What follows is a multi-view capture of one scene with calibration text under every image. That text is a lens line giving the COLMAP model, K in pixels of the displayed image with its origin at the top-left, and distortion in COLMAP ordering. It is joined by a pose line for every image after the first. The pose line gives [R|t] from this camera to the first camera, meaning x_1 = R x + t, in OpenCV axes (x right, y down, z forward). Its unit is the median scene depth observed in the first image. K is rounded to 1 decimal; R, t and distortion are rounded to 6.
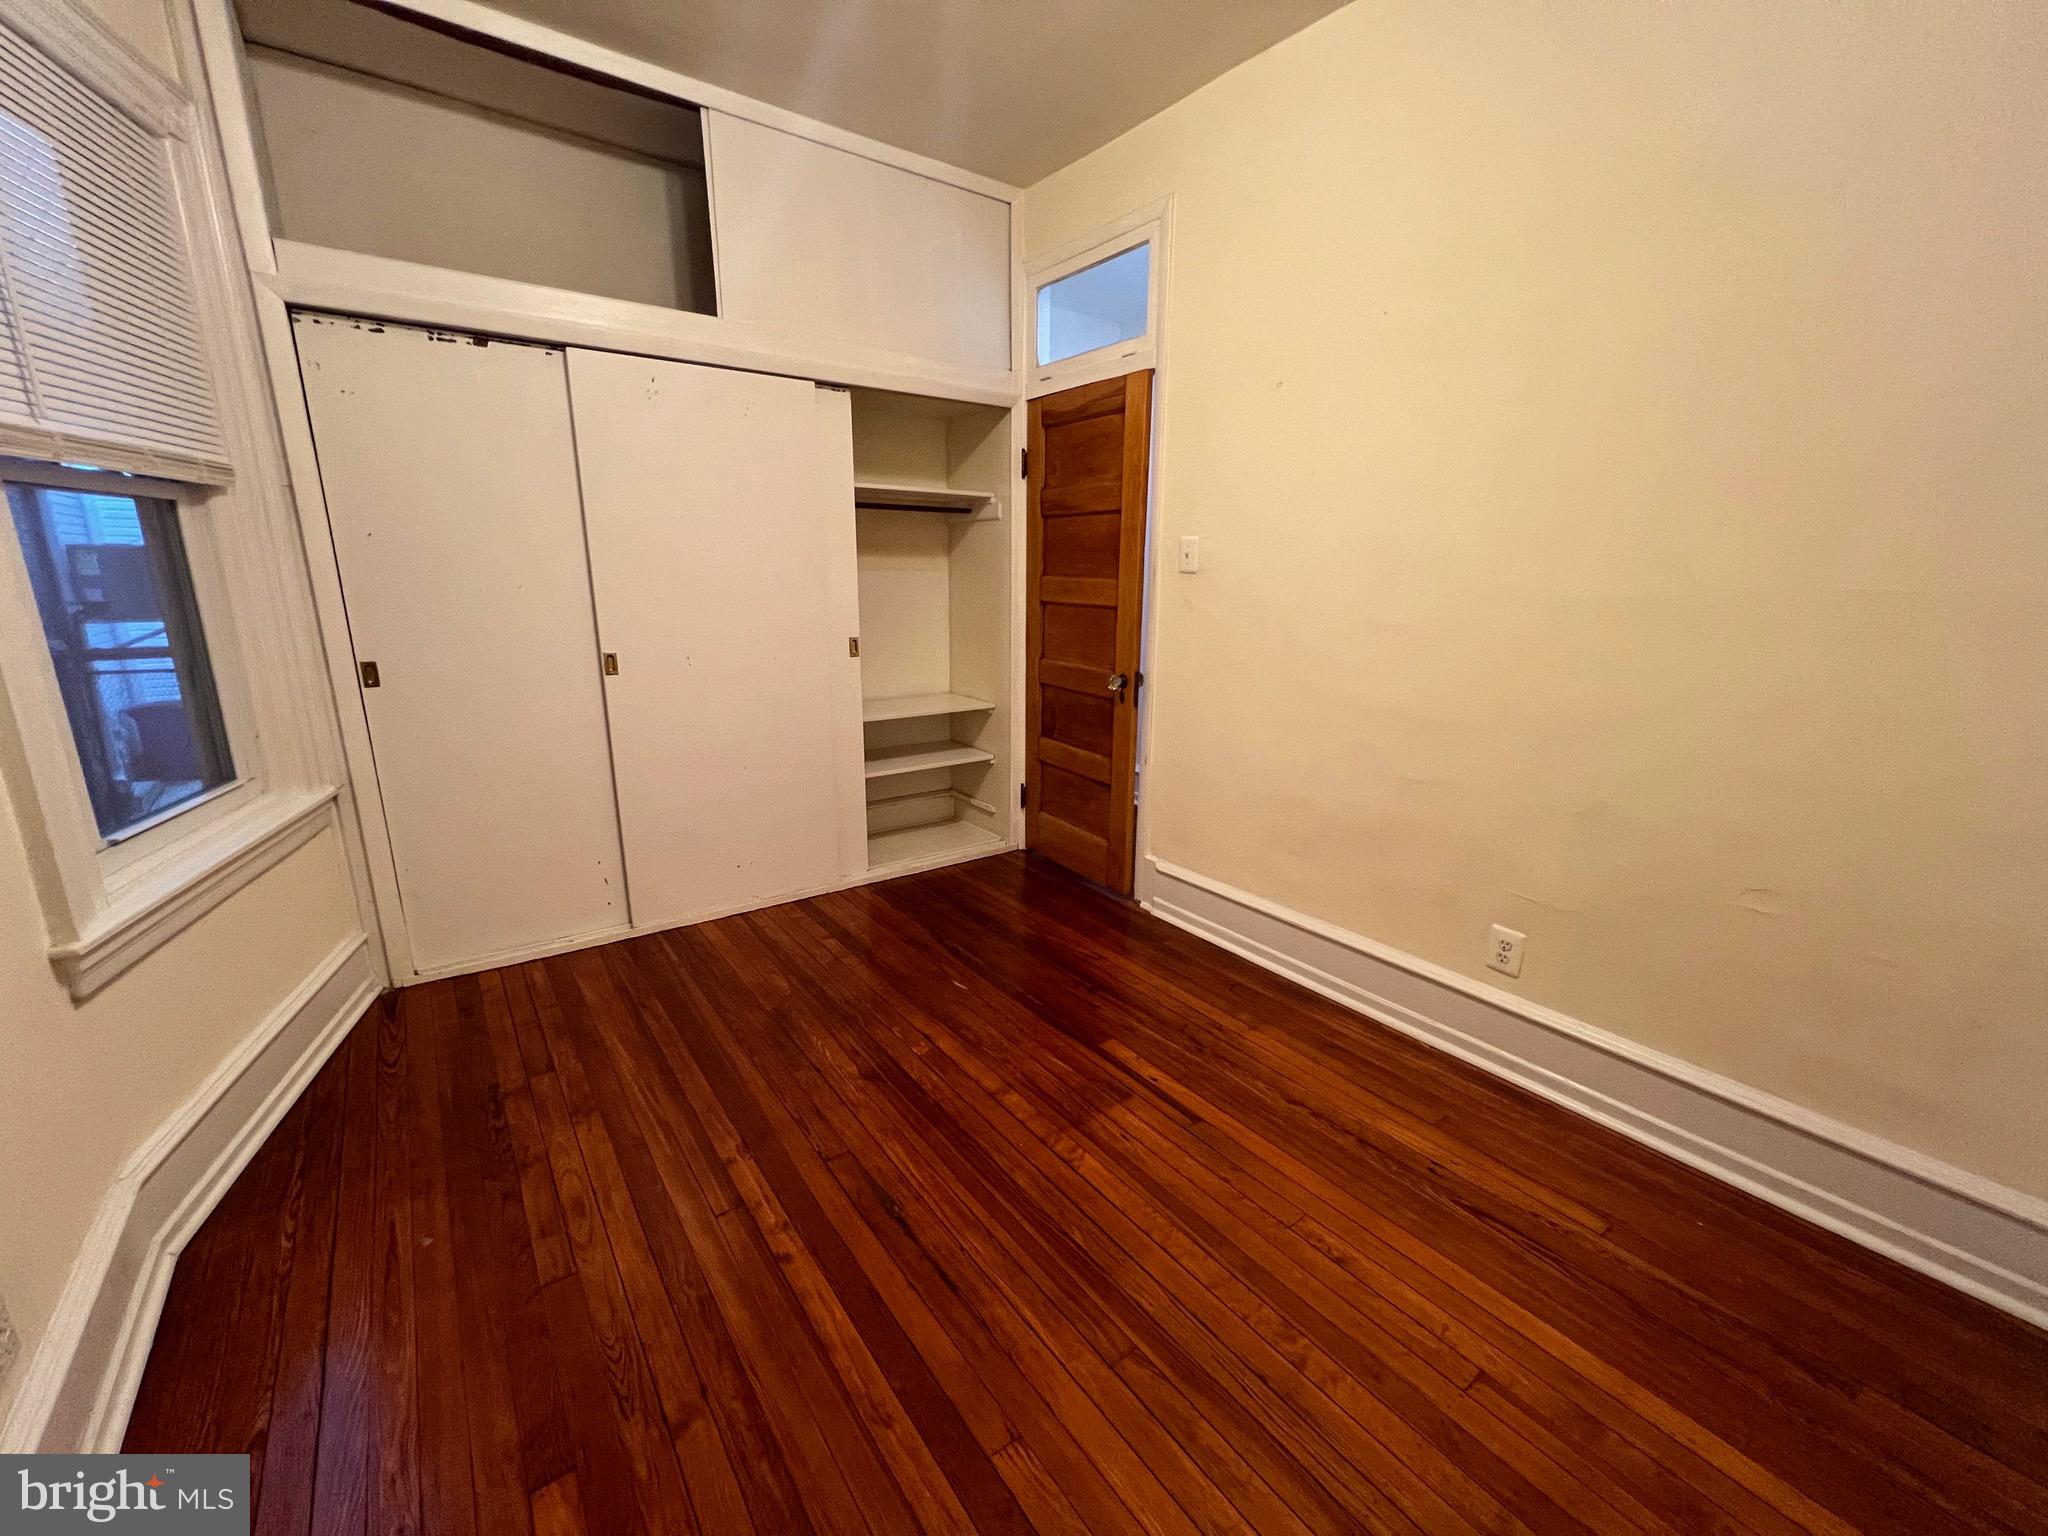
lens RADIAL K [[817.4, 0, 1024.8], [0, 817.4, 768.3], [0, 0, 1]] dist [-0.002762, 0.000774]
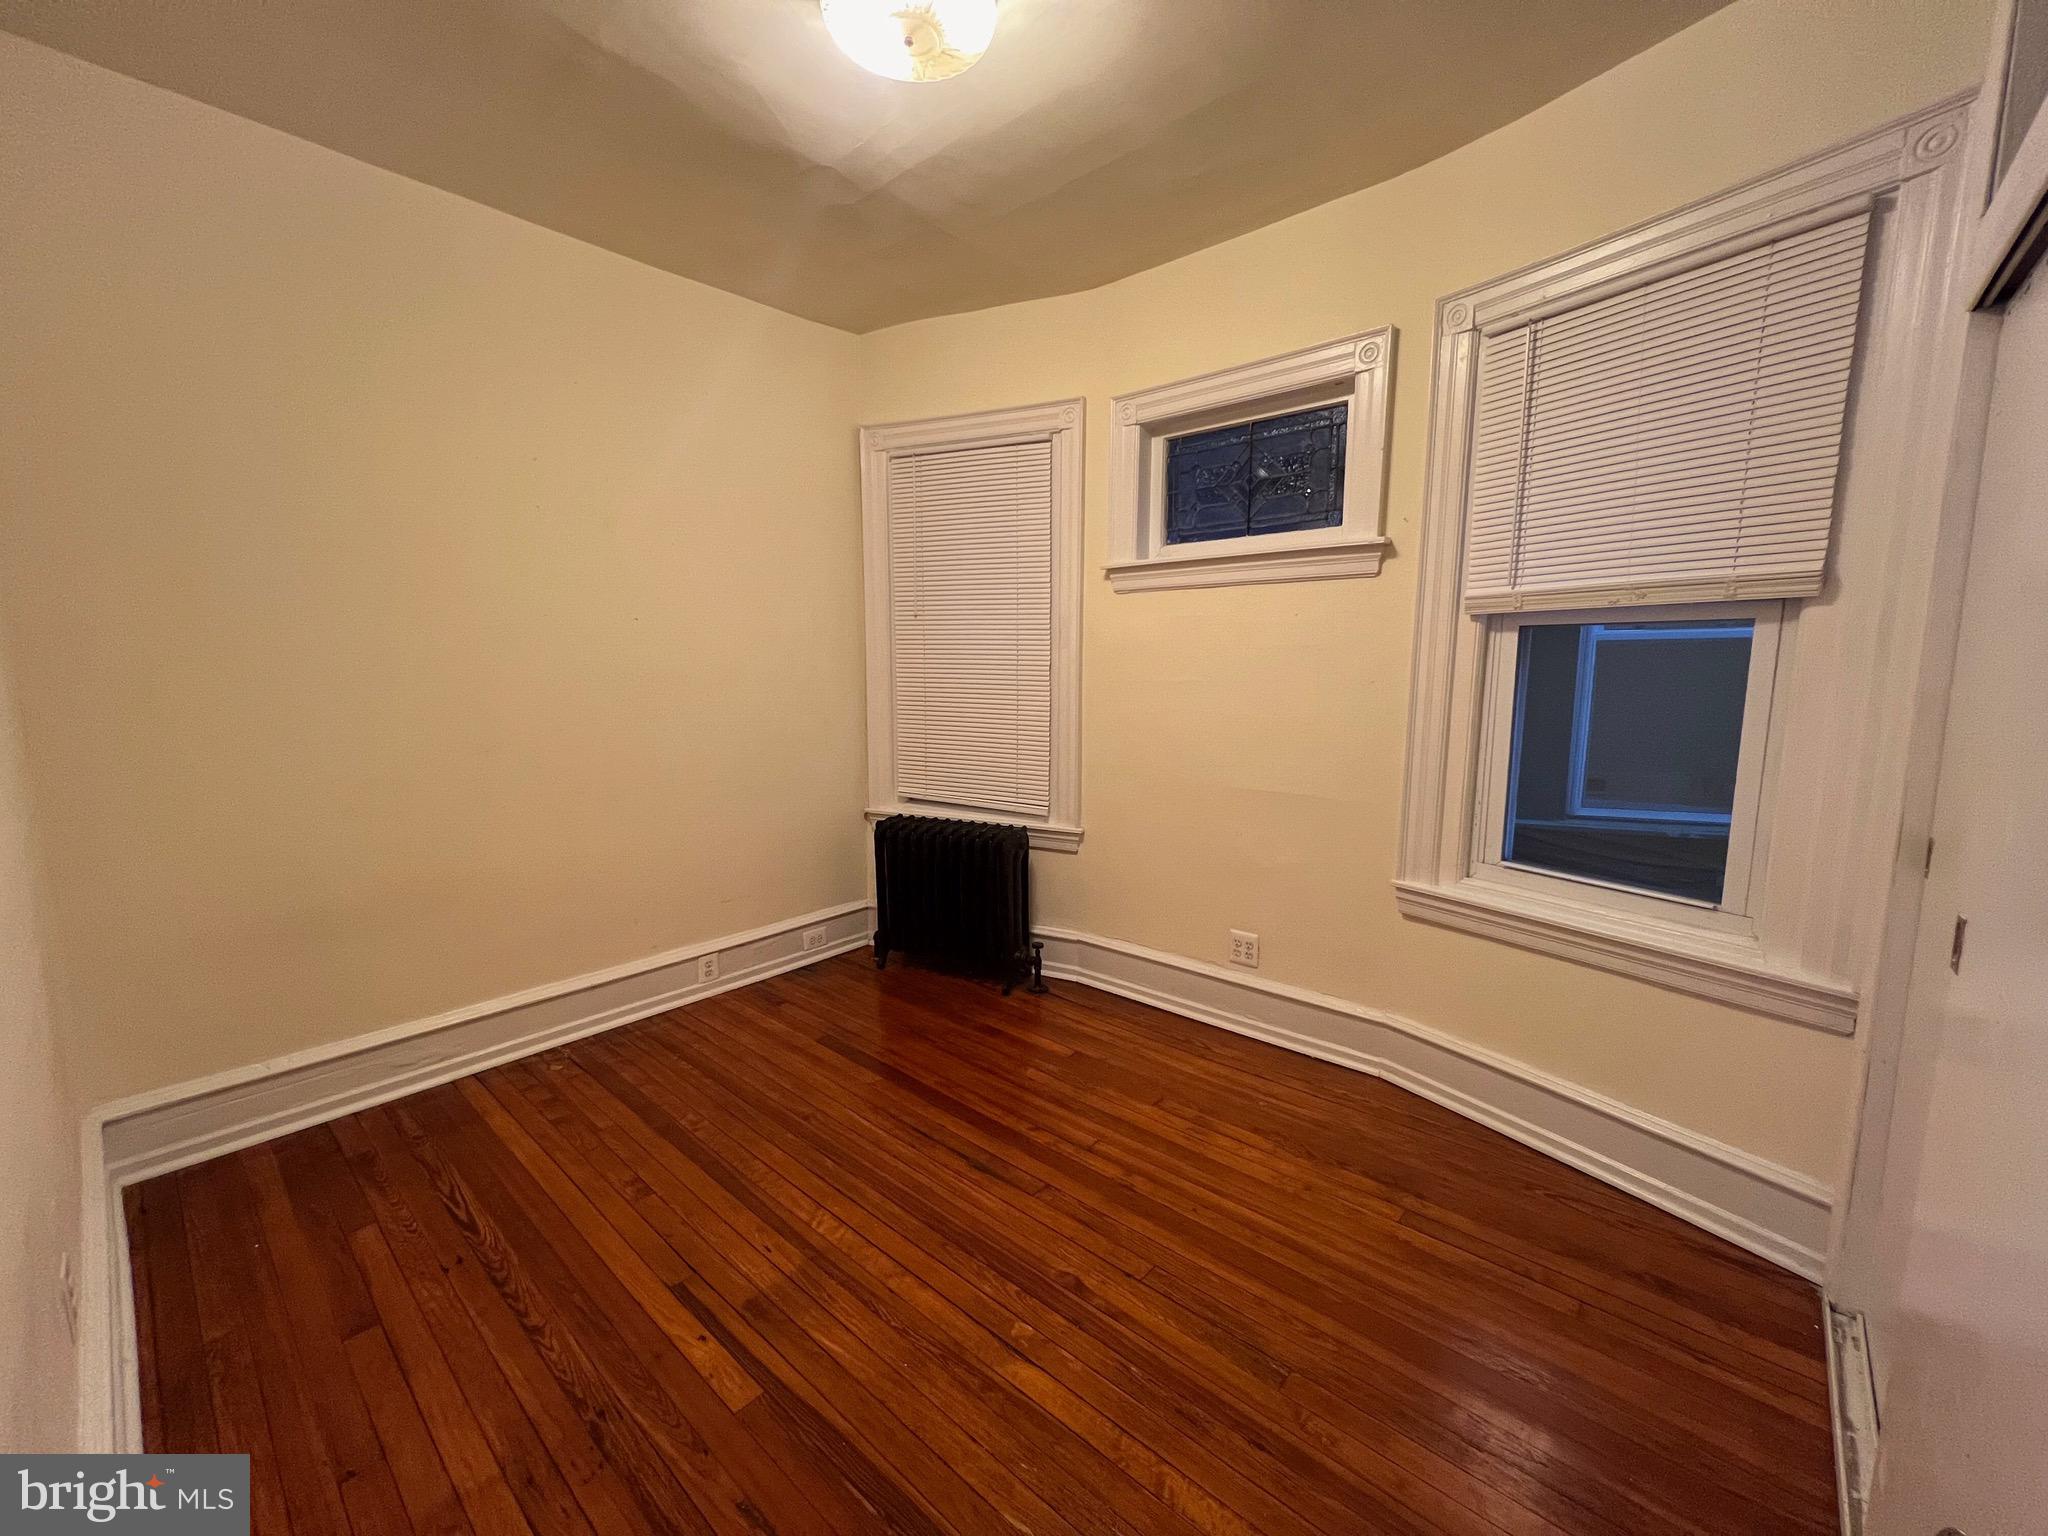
lens RADIAL K [[817.4, 0, 1024.8], [0, 817.4, 768.3], [0, 0, 1]] dist [-0.002762, 0.000774]
pose [[-0.978738, 0.019175, -0.204216, 0.011056], [-0.056416, 0.932054, 0.357900, -0.458534], [0.197203, 0.361812, -0.911155, 1.769819]]
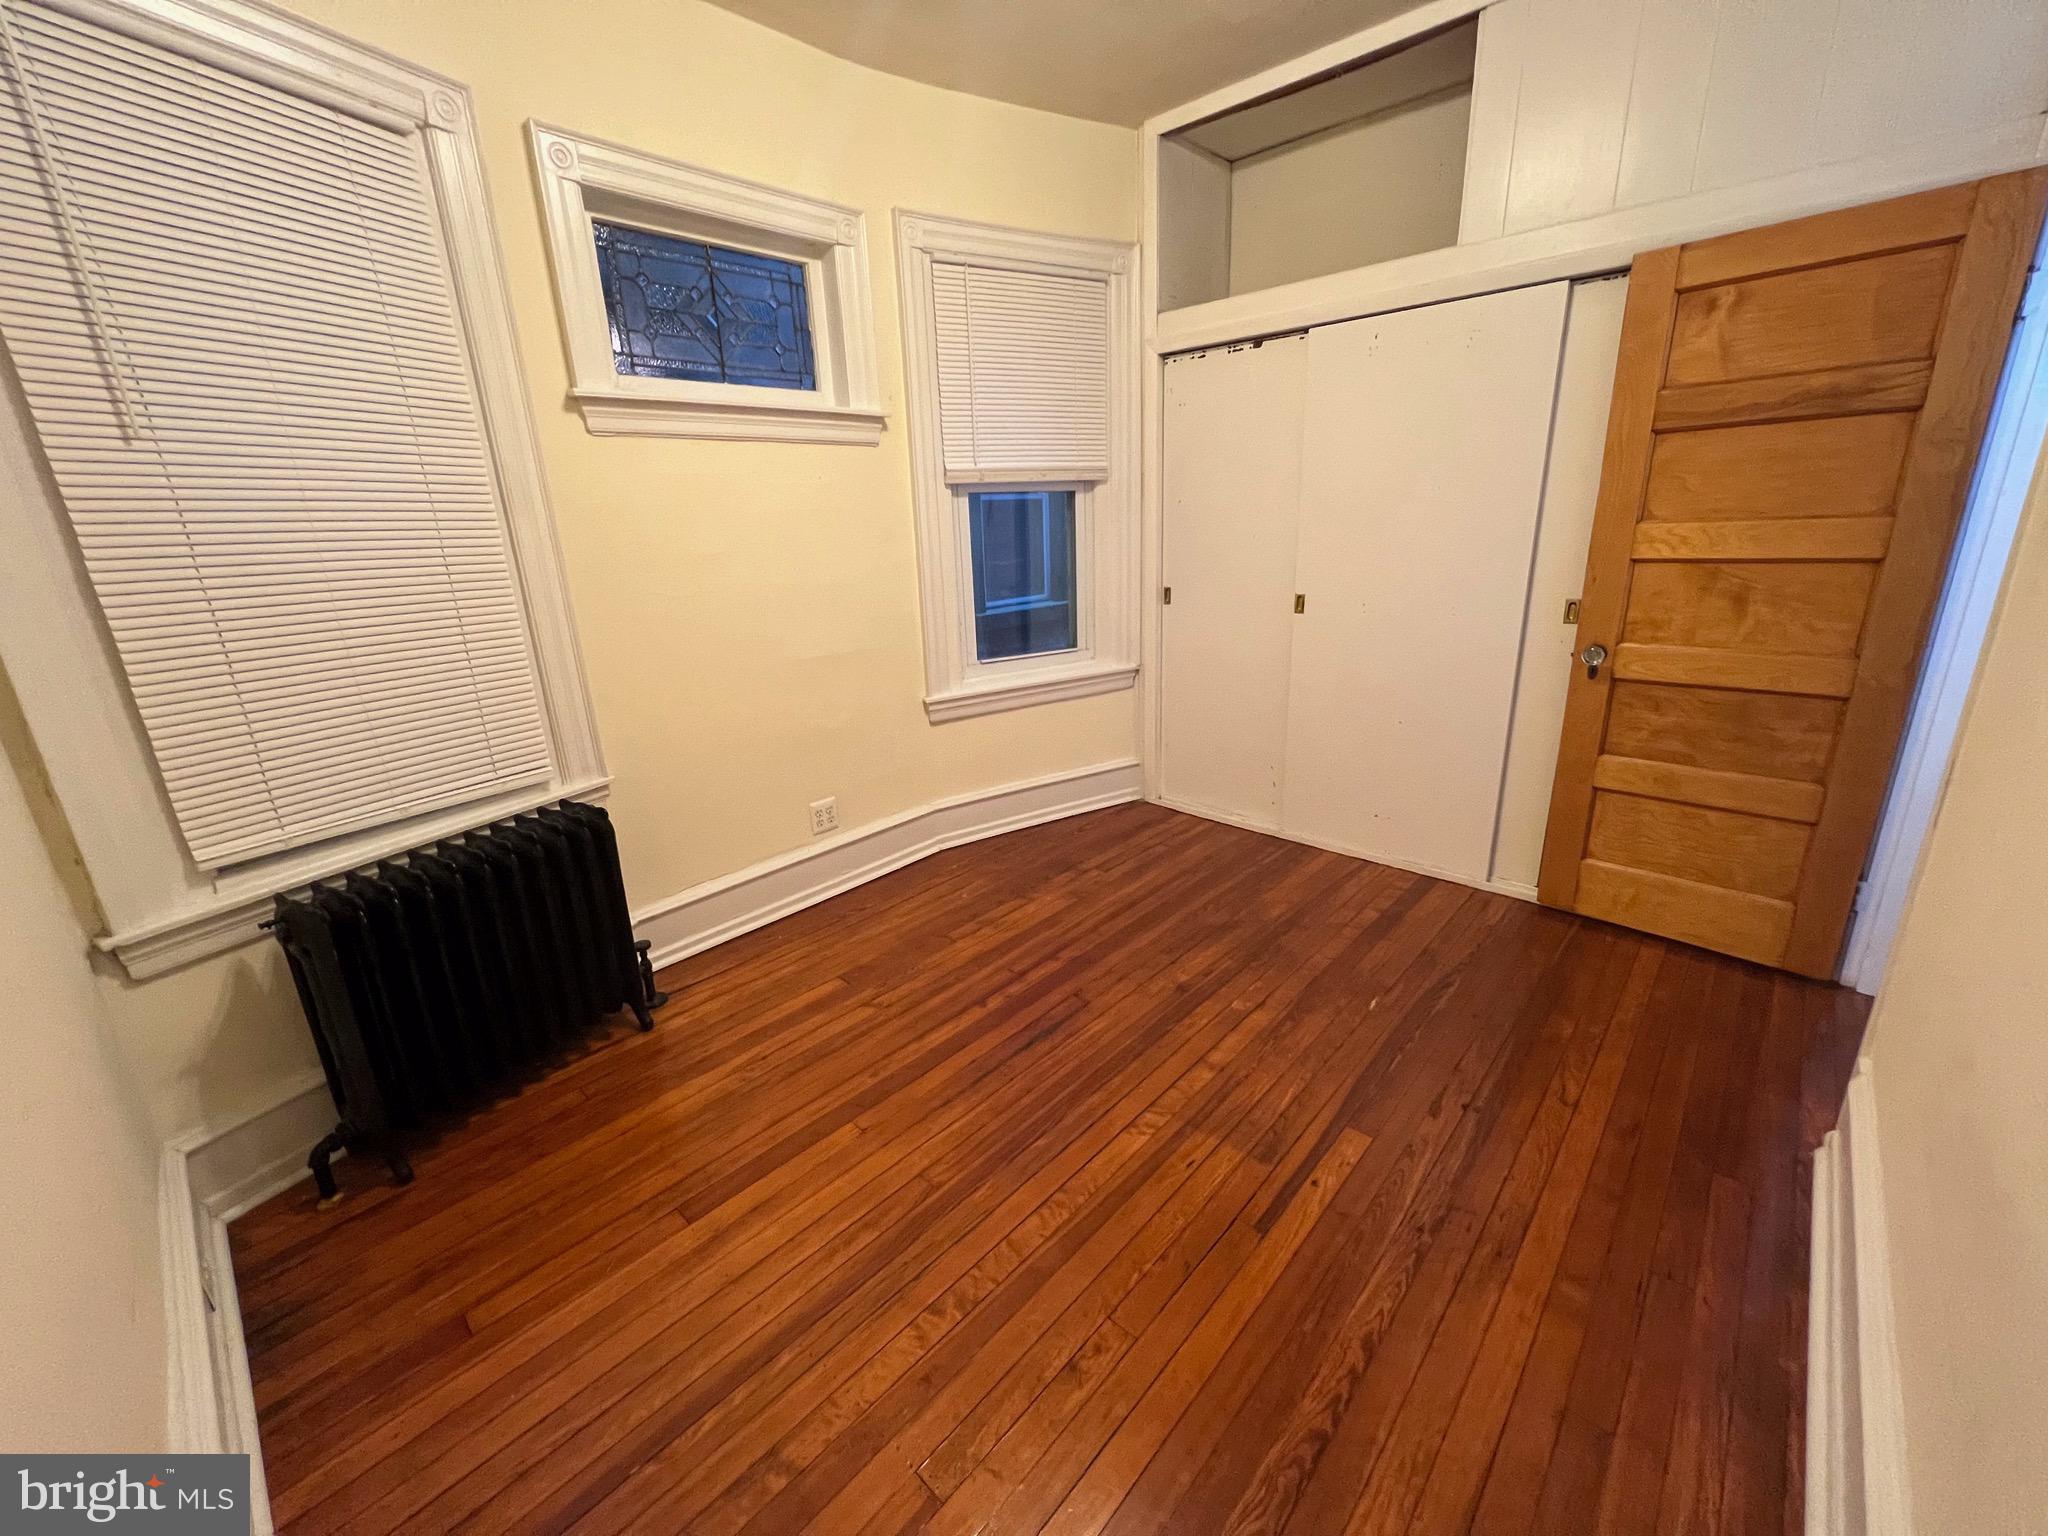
lens RADIAL K [[817.4, 0, 1024.8], [0, 817.4, 768.3], [0, 0, 1]] dist [-0.002762, 0.000774]
pose [[0.179996, 0.276493, -0.944009, 0.841746], [-0.197488, 0.950301, 0.240681, -0.153928], [0.963639, 0.143109, 0.225655, 0.561501]]
